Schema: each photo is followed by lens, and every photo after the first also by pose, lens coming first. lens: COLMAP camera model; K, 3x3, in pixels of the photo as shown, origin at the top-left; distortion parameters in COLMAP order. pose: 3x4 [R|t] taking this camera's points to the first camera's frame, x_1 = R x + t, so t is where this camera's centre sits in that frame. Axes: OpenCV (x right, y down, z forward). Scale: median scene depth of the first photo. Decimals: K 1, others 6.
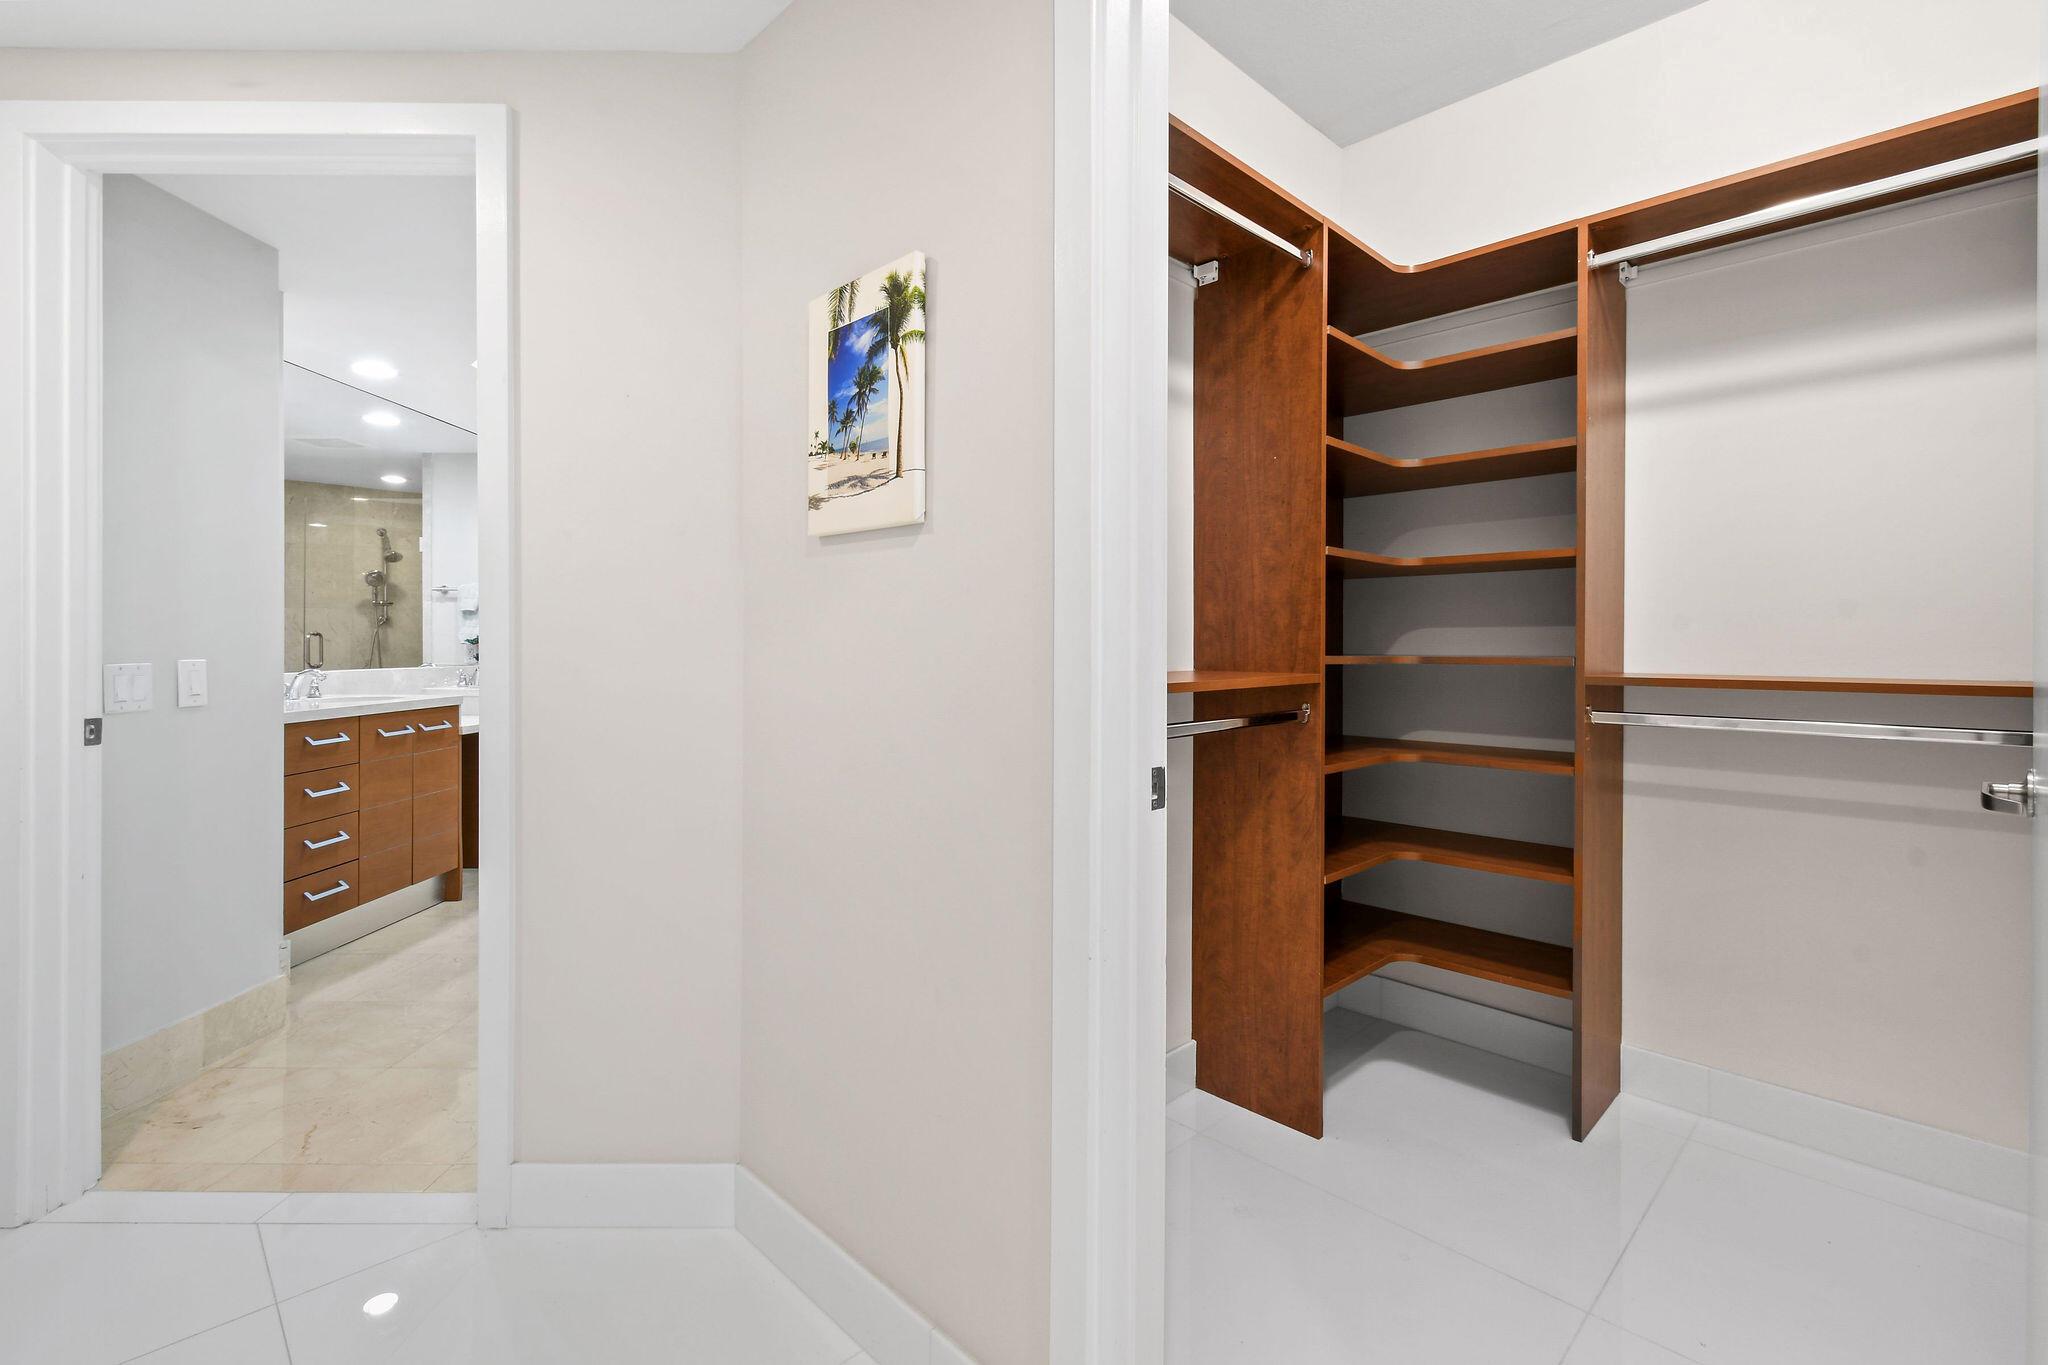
lens RADIAL K [[910.1, 0, 1035.4], [0, 910.1, 648.5], [0, 0, 1]] dist [0.000192, -0.000455]
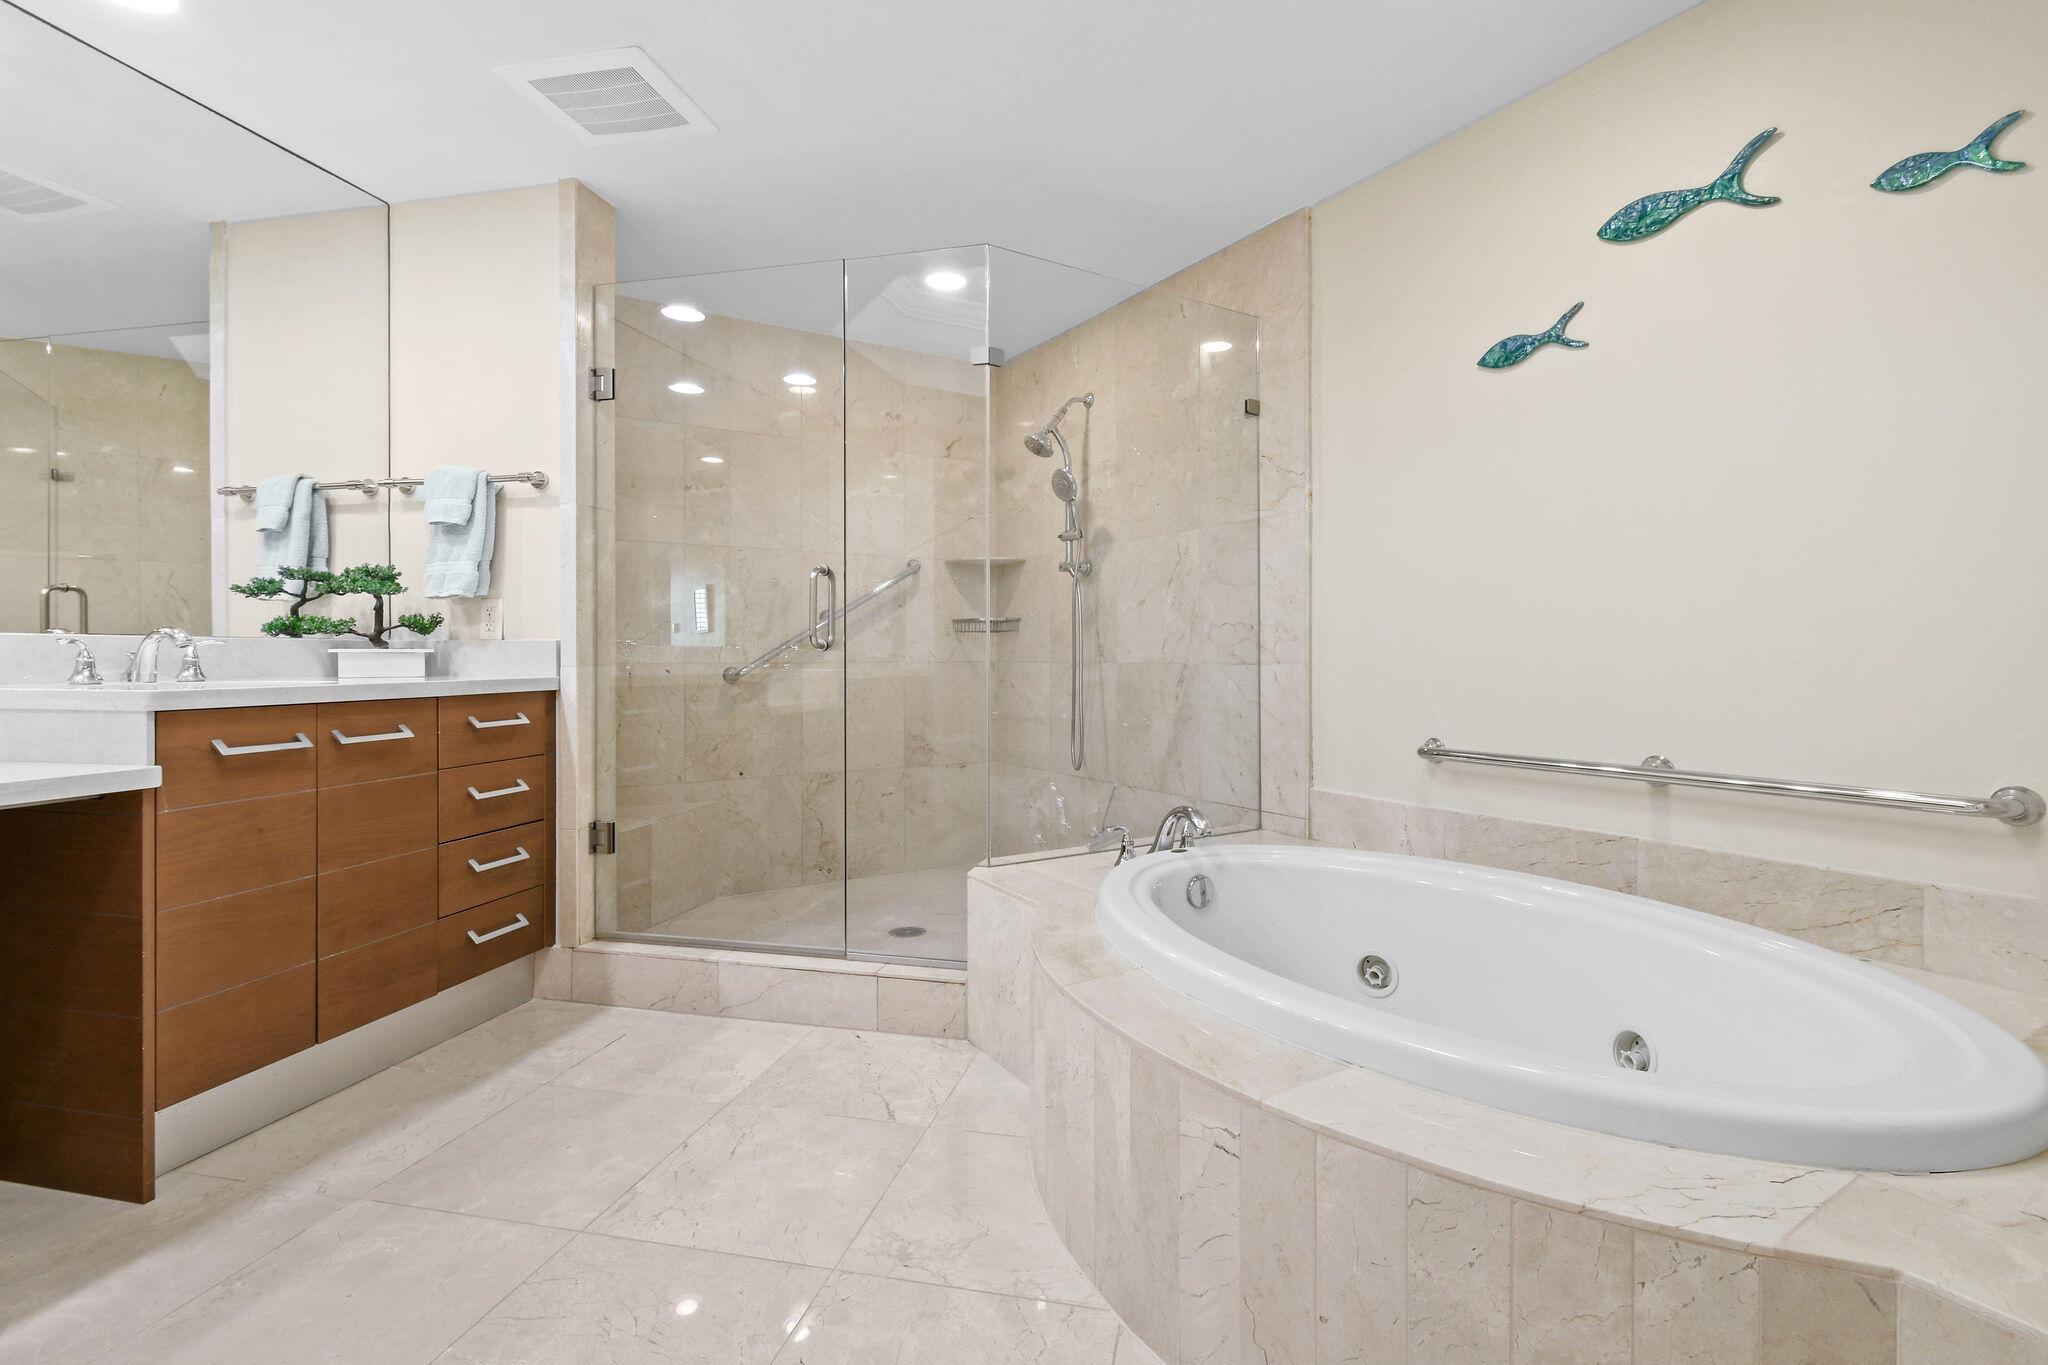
lens RADIAL K [[916.4, 0, 1024.4], [0, 916.4, 661.9], [0, 0, 1]] dist [0.000153, -0.000337]
pose [[0.972943, -0.002715, -0.231030, -0.121028], [0.002657, 0.999996, -0.000563, 0.029656], [0.231031, -0.000066, 0.972946, 0.617113]]
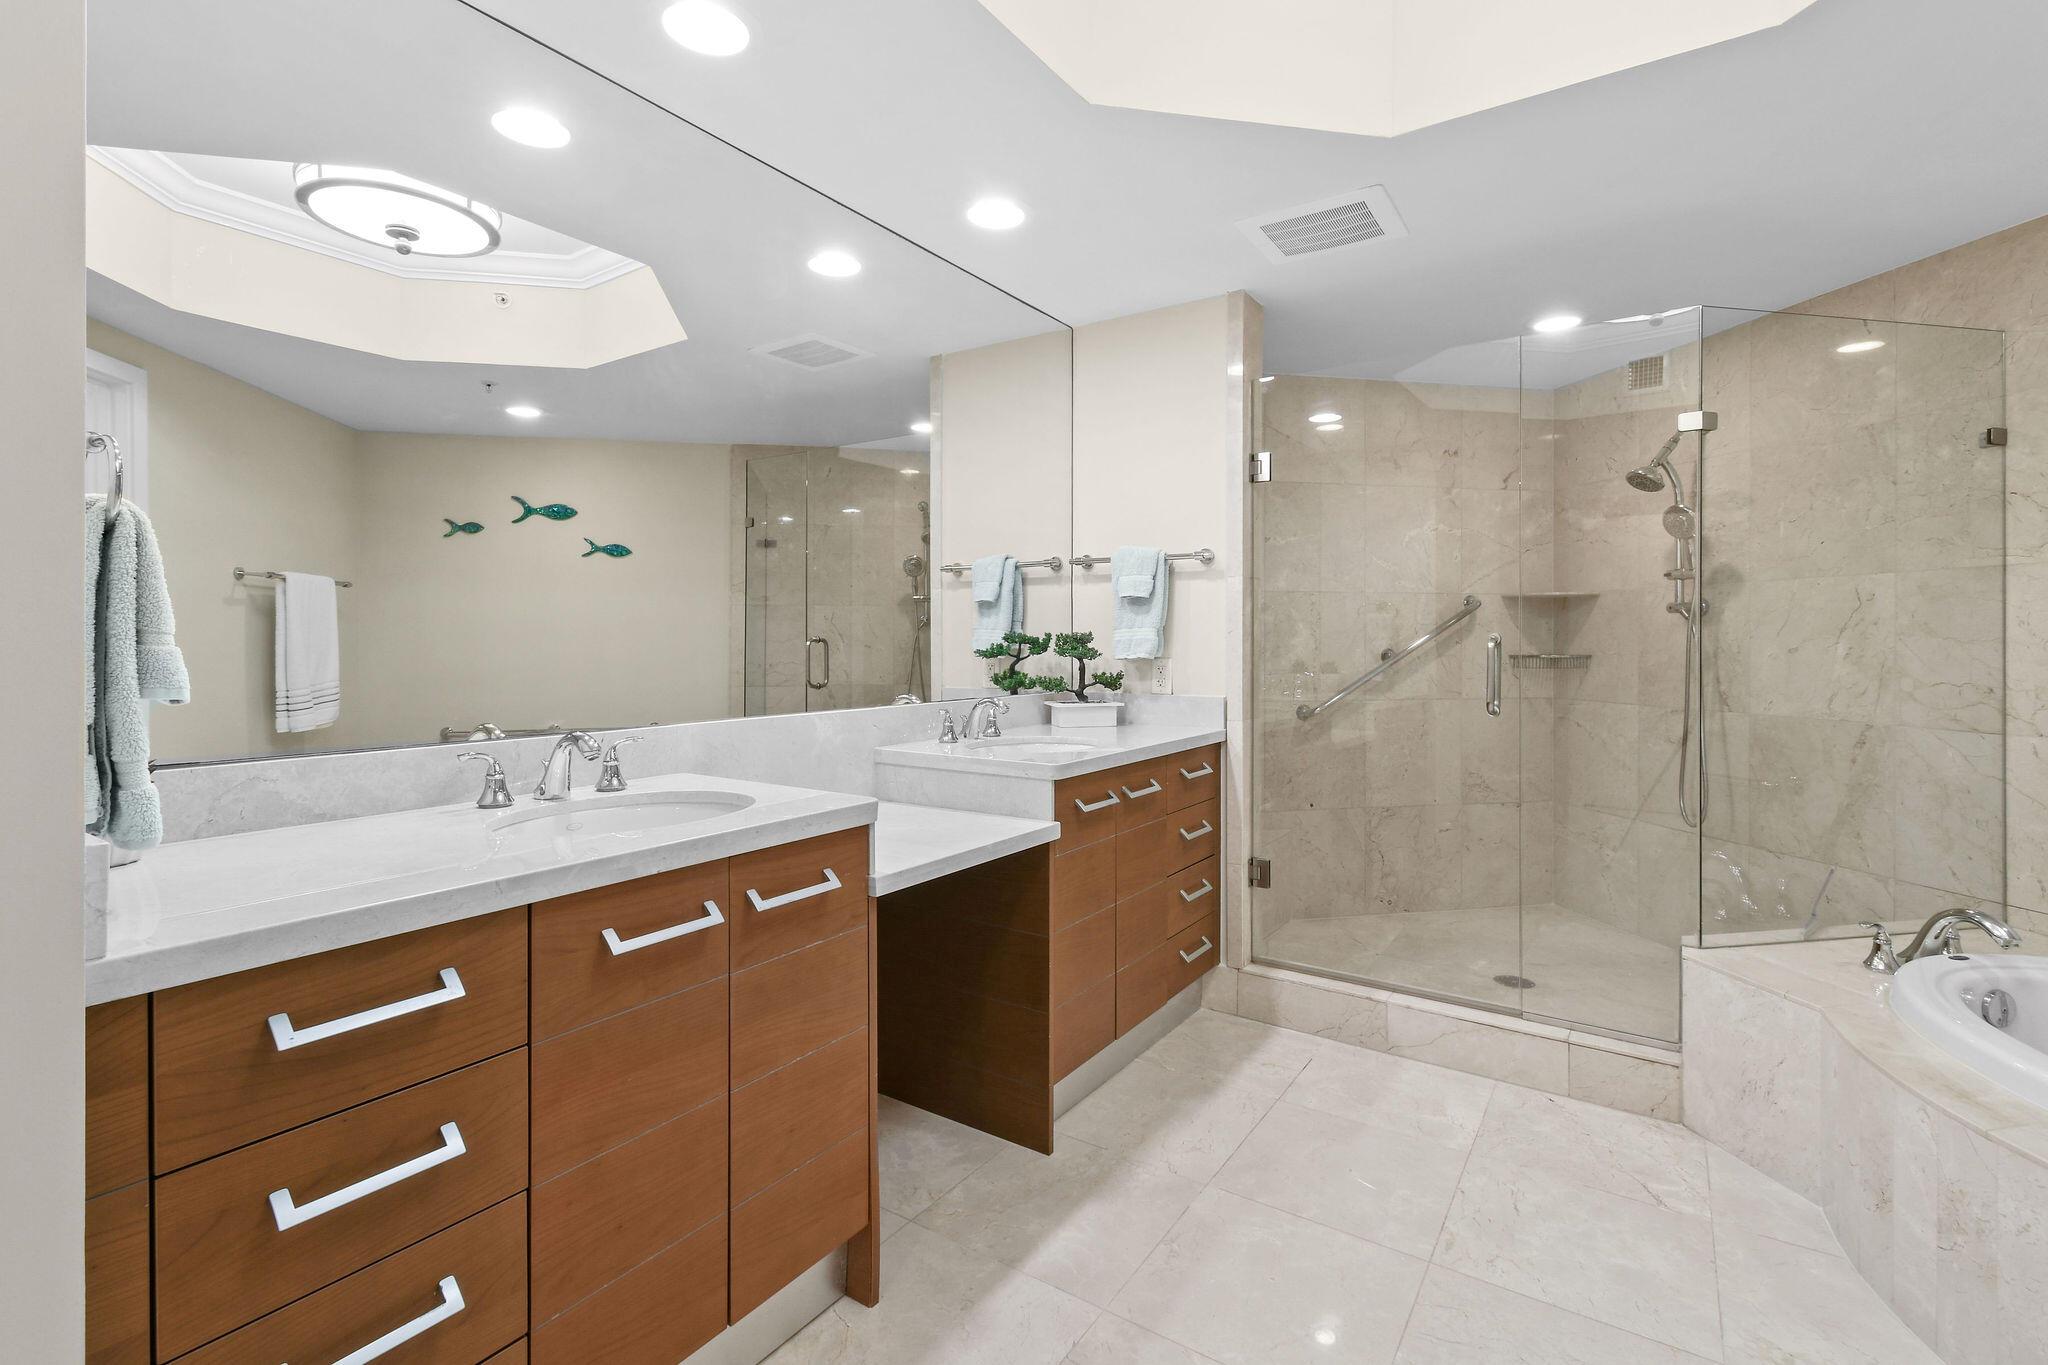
lens RADIAL K [[910.1, 0, 1035.4], [0, 910.1, 648.5], [0, 0, 1]] dist [0.000192, -0.000455]
pose [[0.825318, 0.003033, -0.564660, -0.253271], [-0.002066, 0.999995, 0.002350, -0.011606], [0.564664, -0.000773, 0.825320, 0.518342]]
